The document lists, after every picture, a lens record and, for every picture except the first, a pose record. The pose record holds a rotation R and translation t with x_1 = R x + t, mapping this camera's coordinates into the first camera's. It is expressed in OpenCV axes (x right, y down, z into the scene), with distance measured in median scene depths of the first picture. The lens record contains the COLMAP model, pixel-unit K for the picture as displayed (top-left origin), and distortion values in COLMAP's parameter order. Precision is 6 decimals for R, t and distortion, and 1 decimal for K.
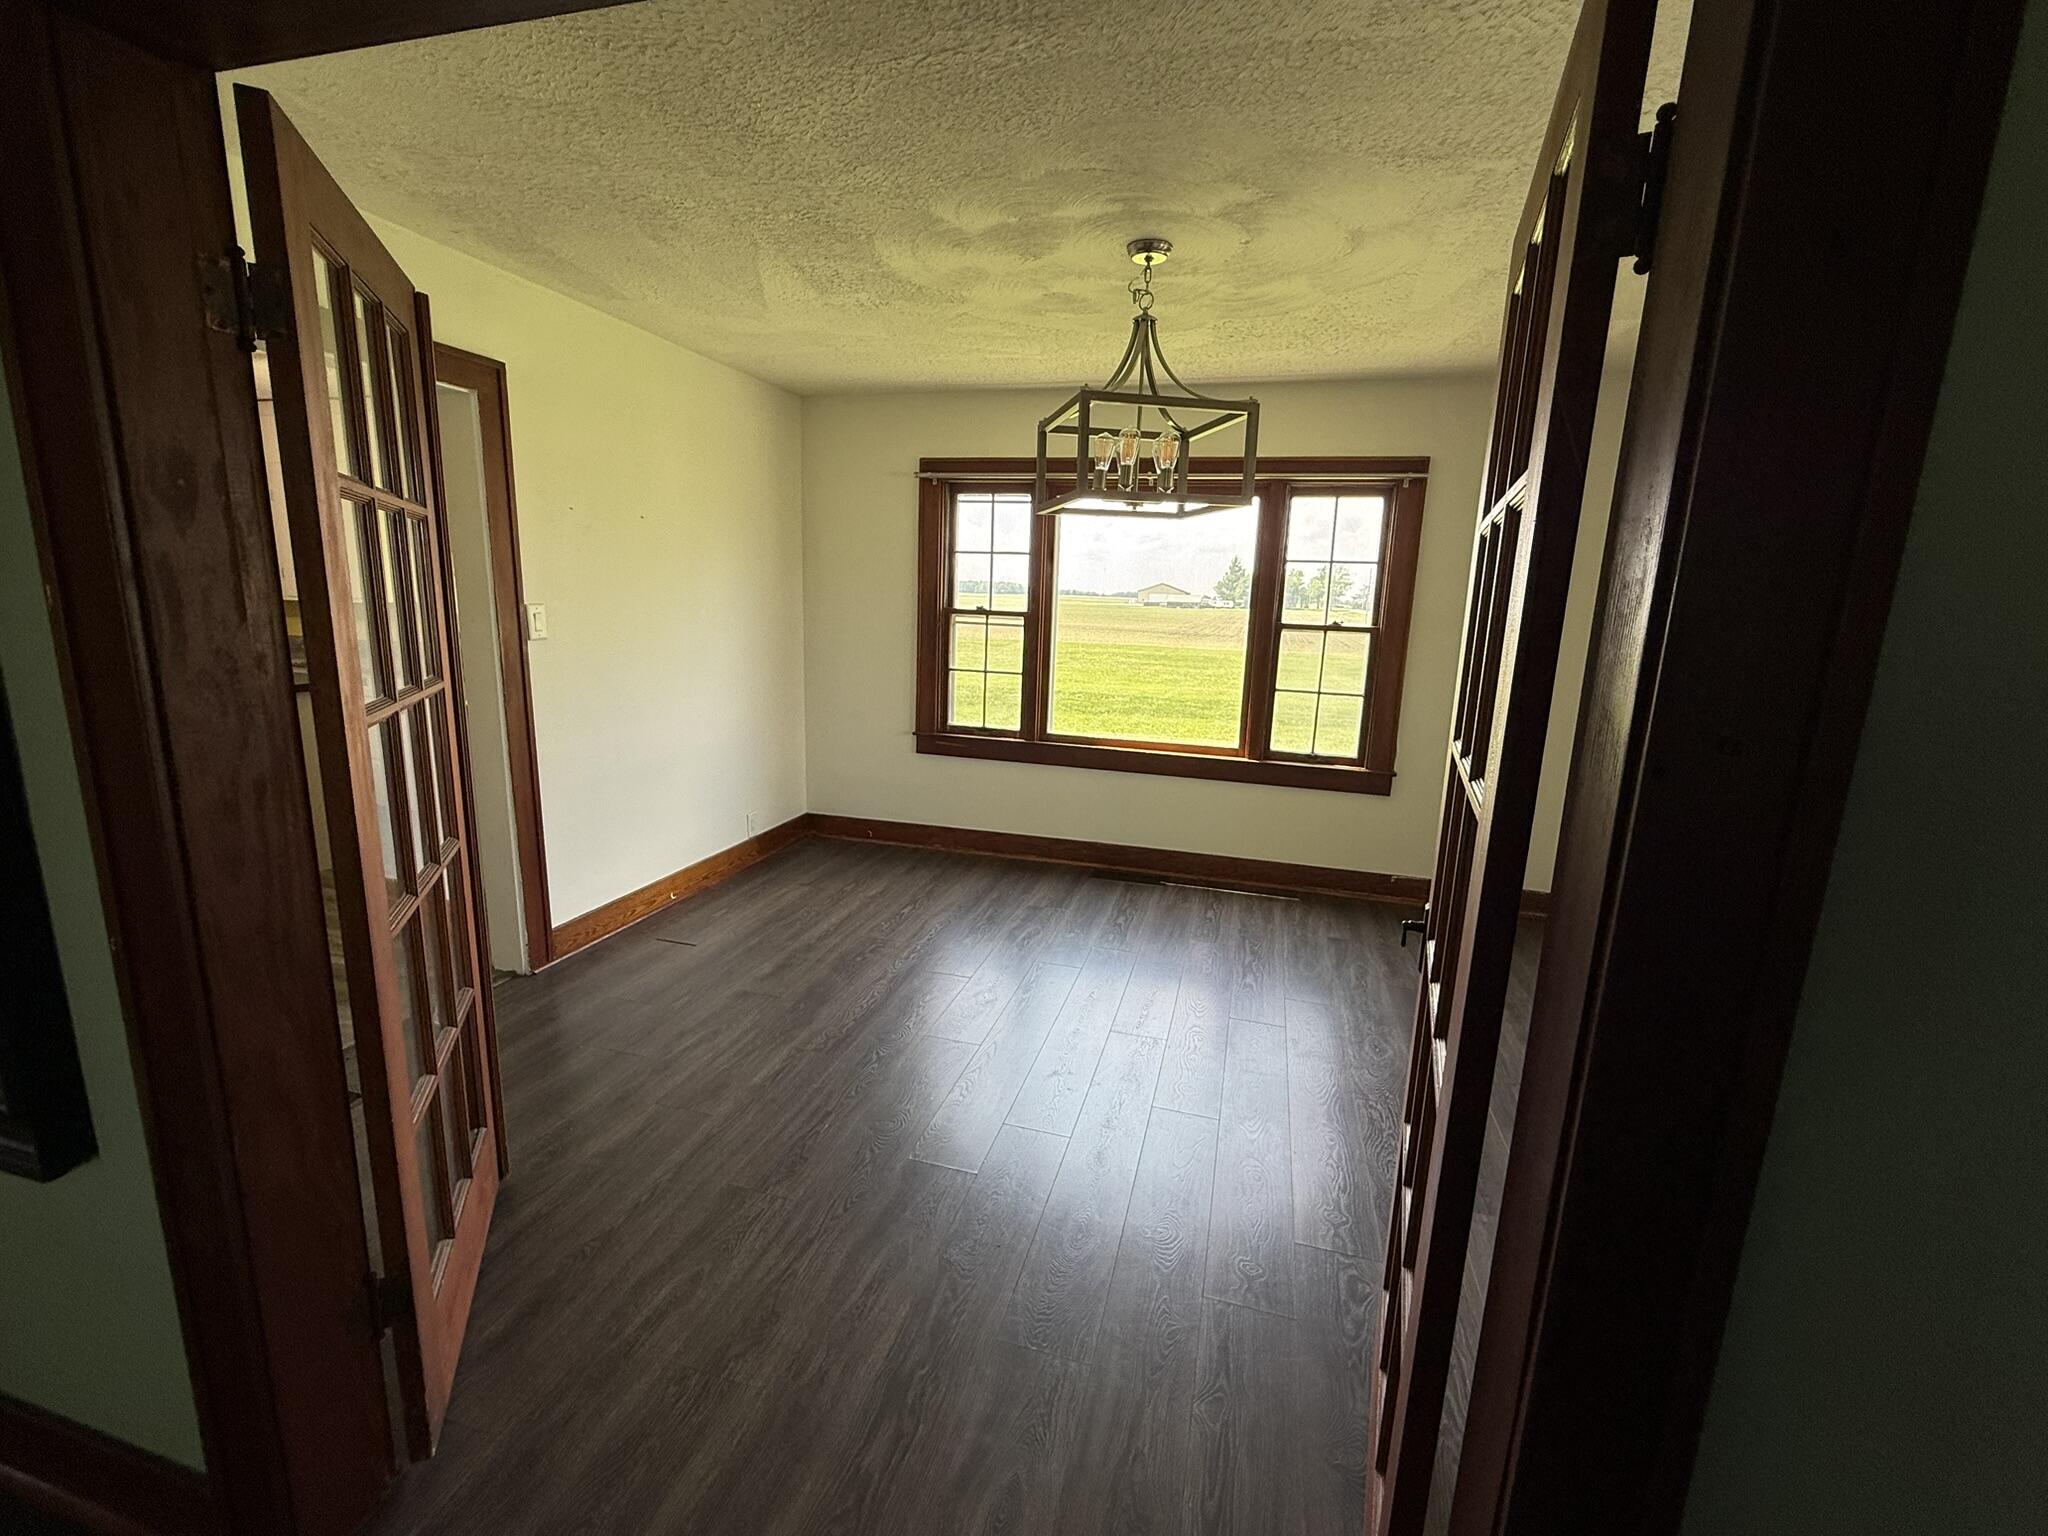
lens RADIAL K [[862.4, 0, 1024.0], [0, 862.4, 768.0], [0, 0, 1]] dist [-0.004271, -0.000645]
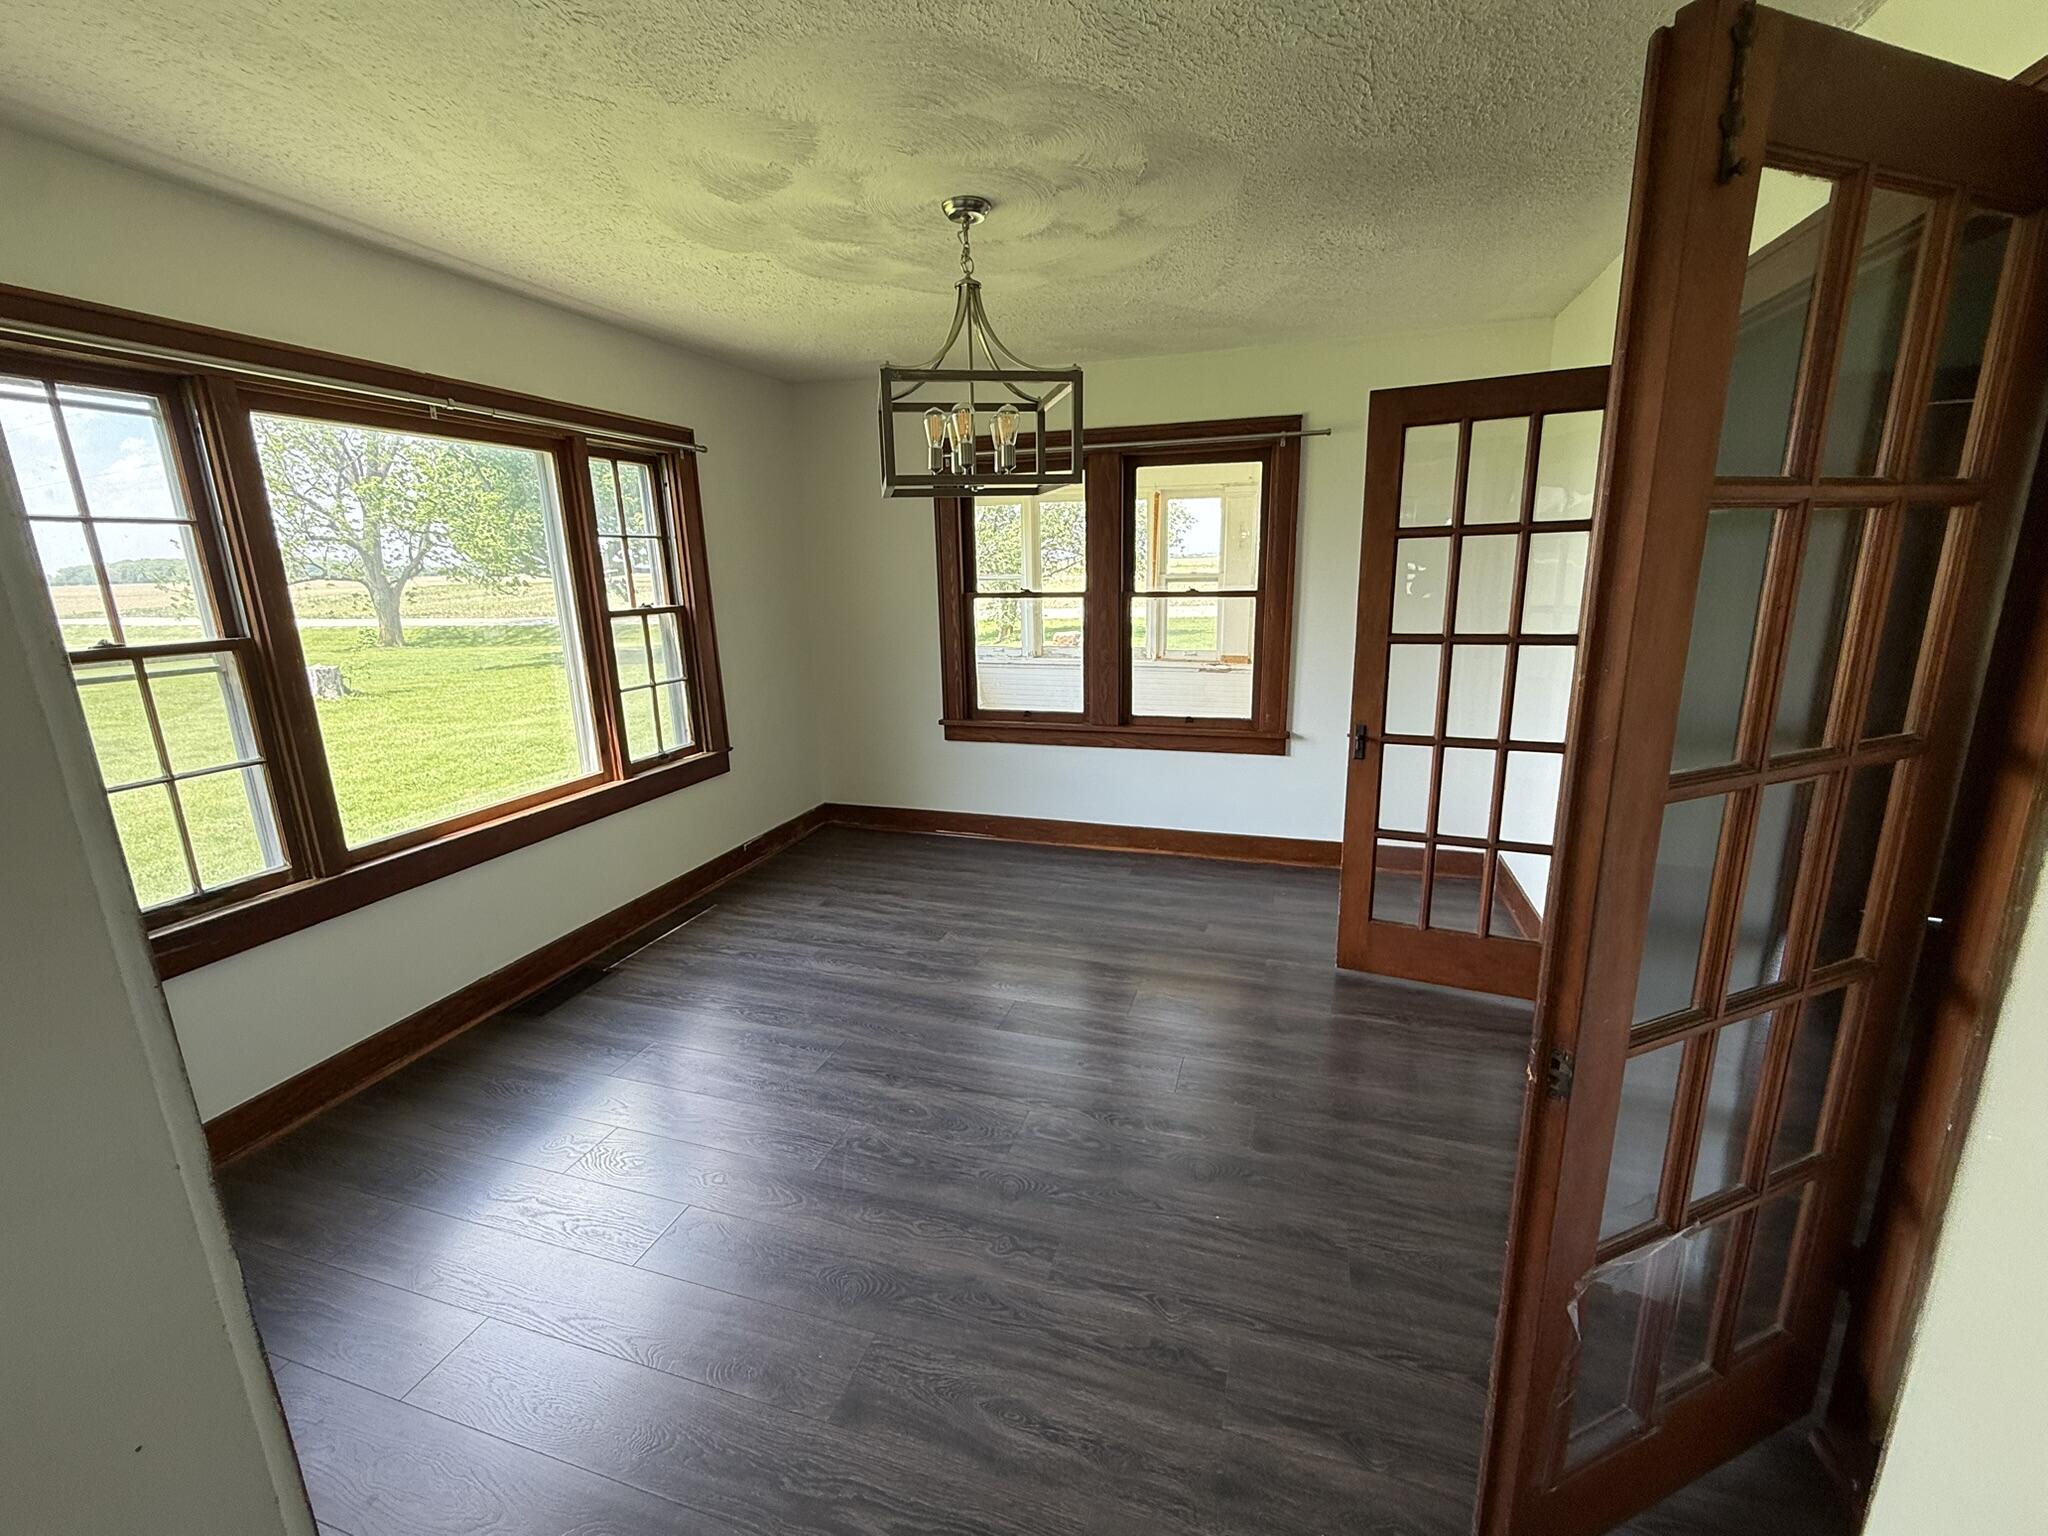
lens RADIAL K [[862.4, 0, 1024.0], [0, 862.4, 768.0], [0, 0, 1]] dist [-0.004271, -0.000645]
pose [[0.037452, -0.266817, 0.963019, -0.536562], [0.225292, 0.941139, 0.251993, -0.148631], [-0.973571, 0.207523, 0.095359, 0.579818]]
